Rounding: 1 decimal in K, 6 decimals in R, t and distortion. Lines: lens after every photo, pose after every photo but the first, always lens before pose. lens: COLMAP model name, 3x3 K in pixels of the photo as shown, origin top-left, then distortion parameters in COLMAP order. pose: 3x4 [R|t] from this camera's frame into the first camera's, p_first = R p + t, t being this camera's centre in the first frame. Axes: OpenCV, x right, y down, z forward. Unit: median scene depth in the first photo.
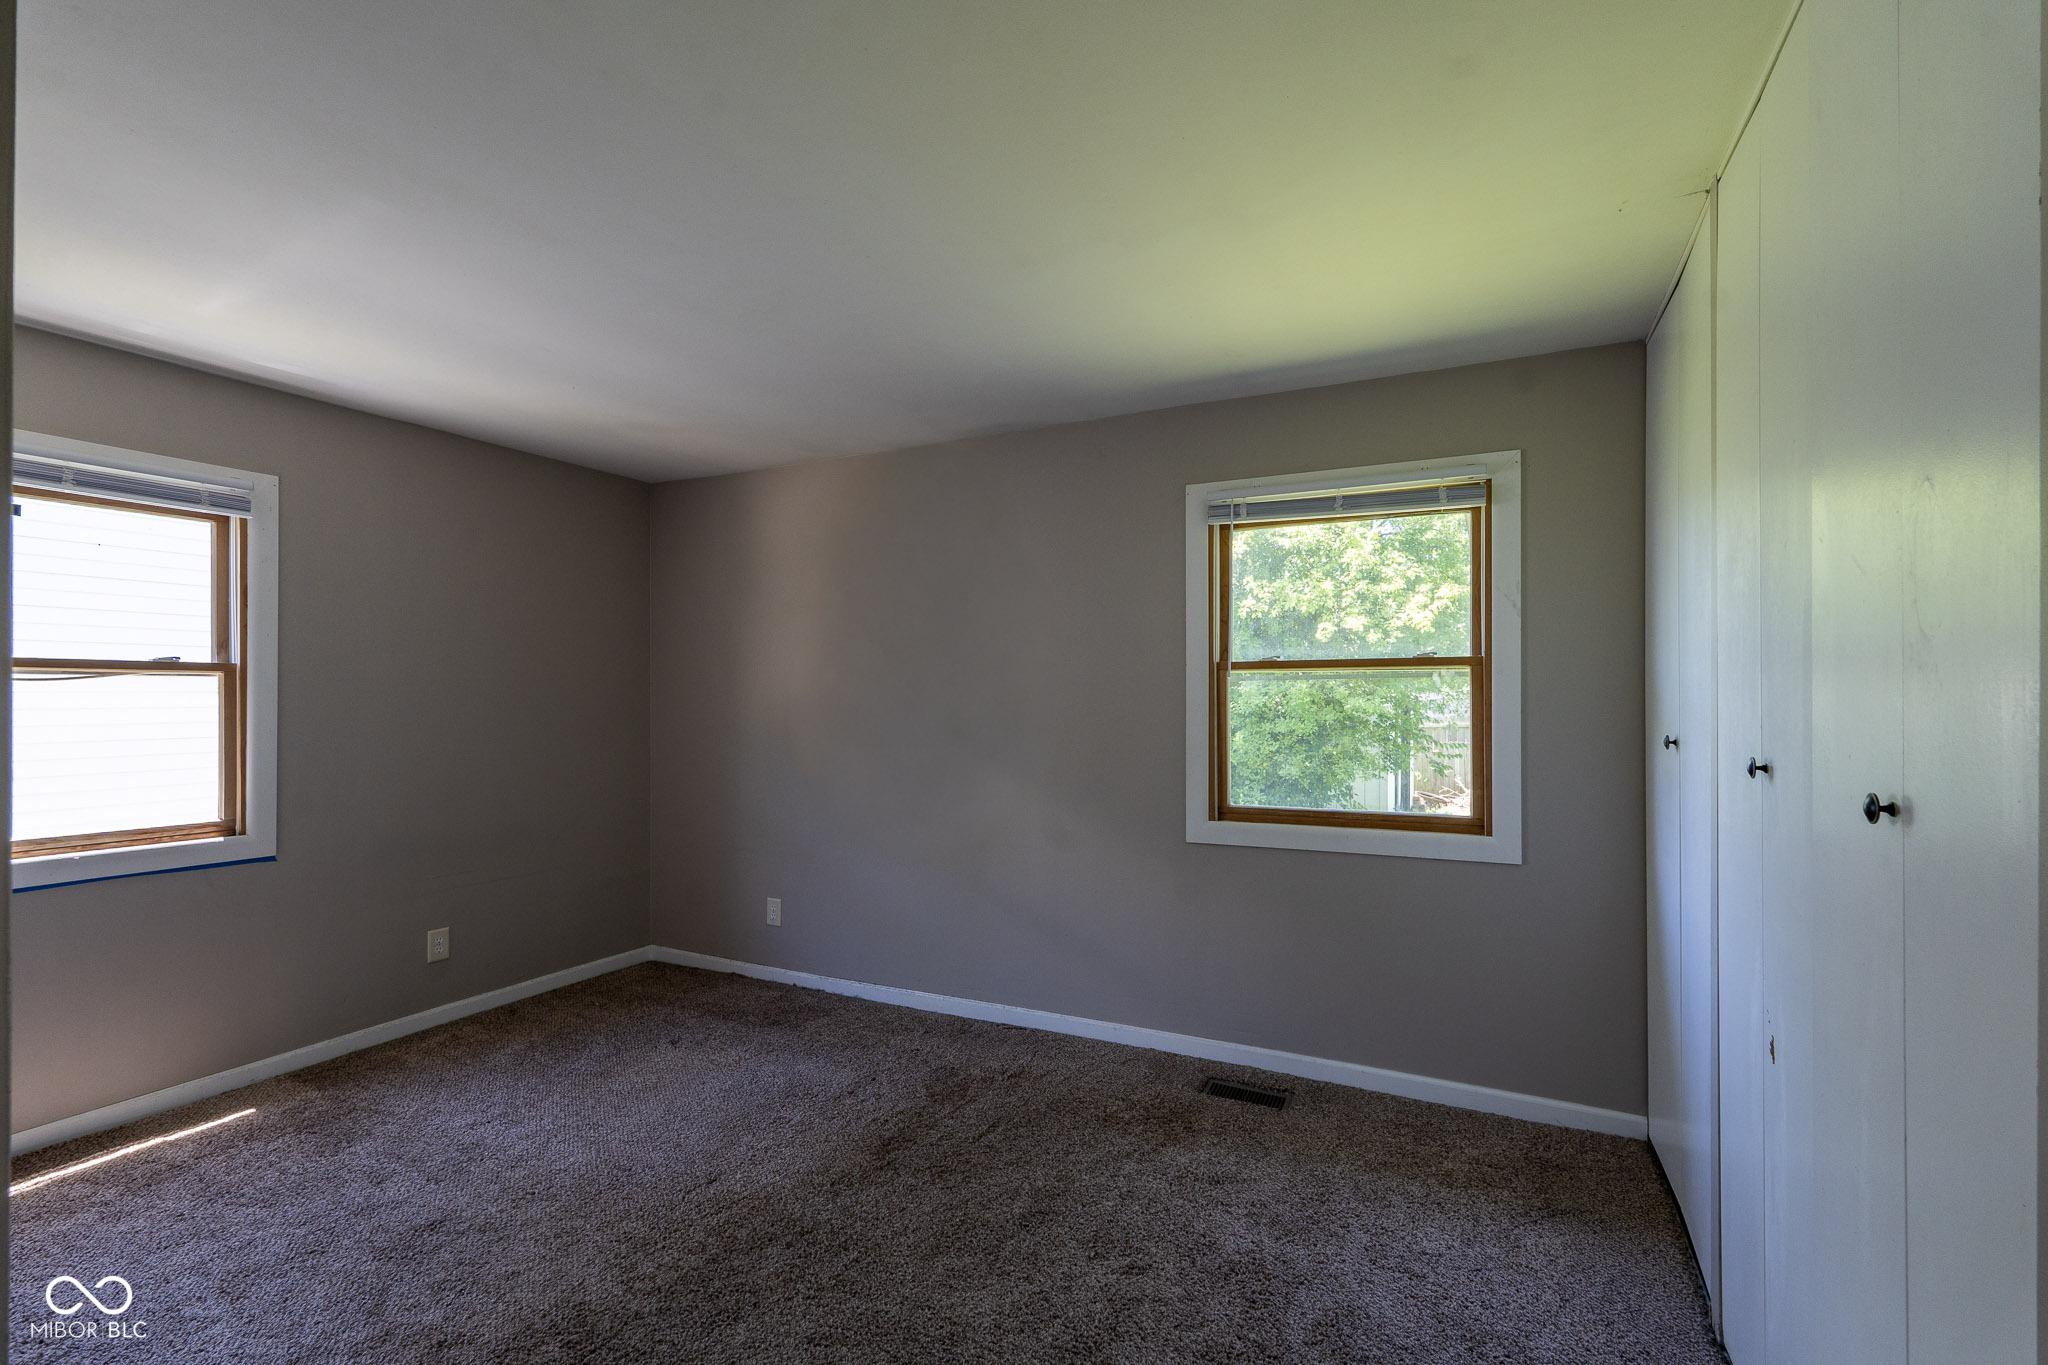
lens RADIAL K [[945.5, 0, 1024.0], [0, 945.5, 682.5], [0, 0, 1]] dist [-0.001316, -0.001076]
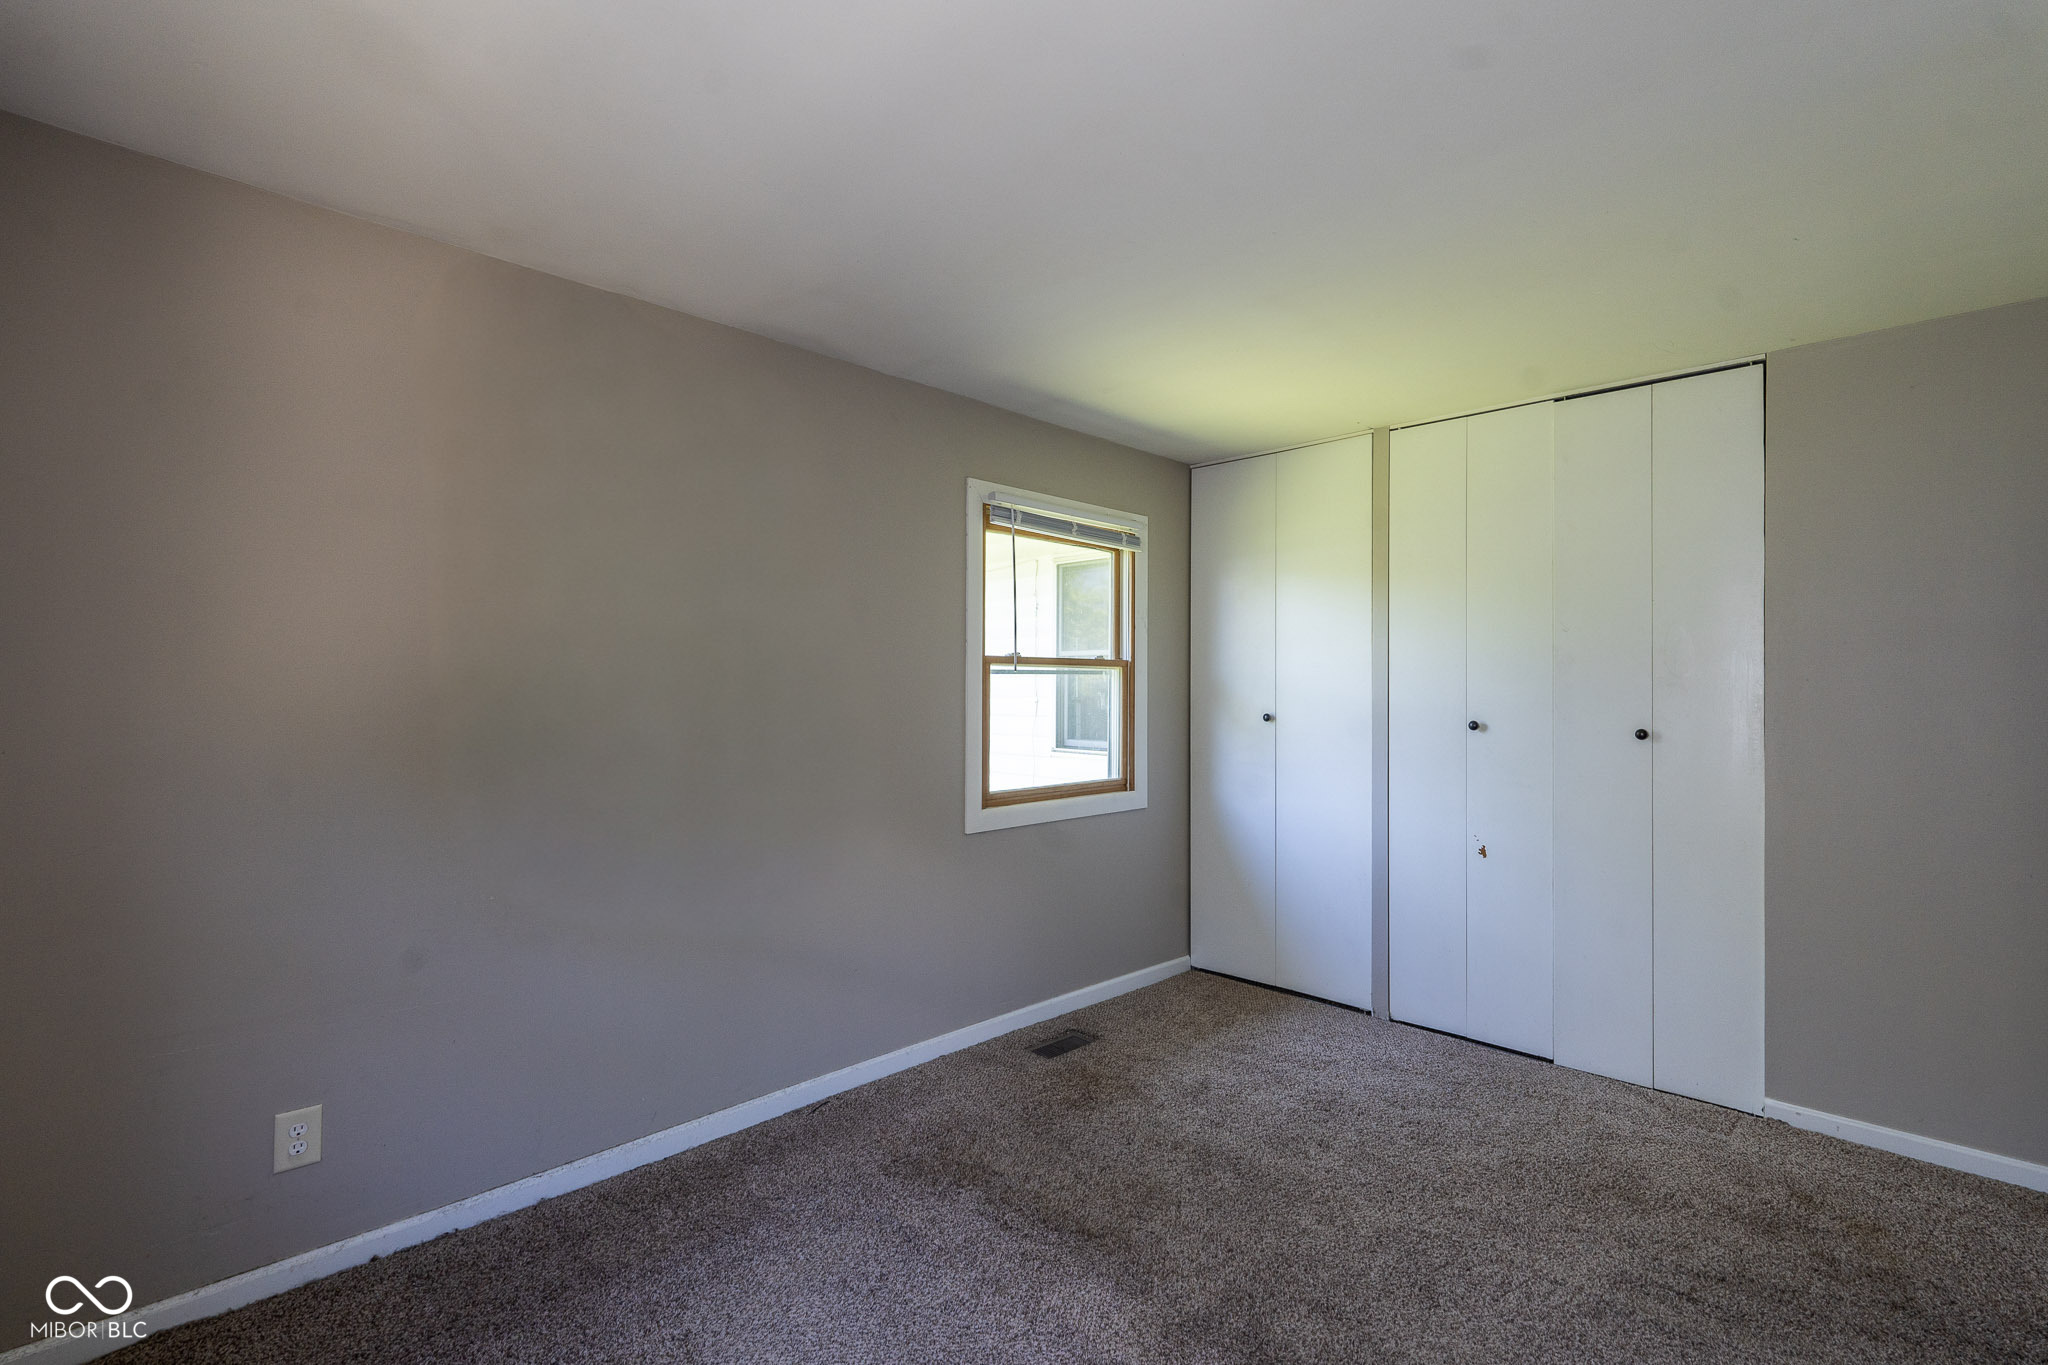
lens RADIAL K [[945.5, 0, 1024.0], [0, 945.5, 682.5], [0, 0, 1]] dist [-0.001316, -0.001076]
pose [[0.294732, 0.014600, 0.955468, -0.811826], [-0.014028, 0.999842, -0.010950, 0.019856], [-0.955477, -0.010176, 0.294890, 0.684801]]
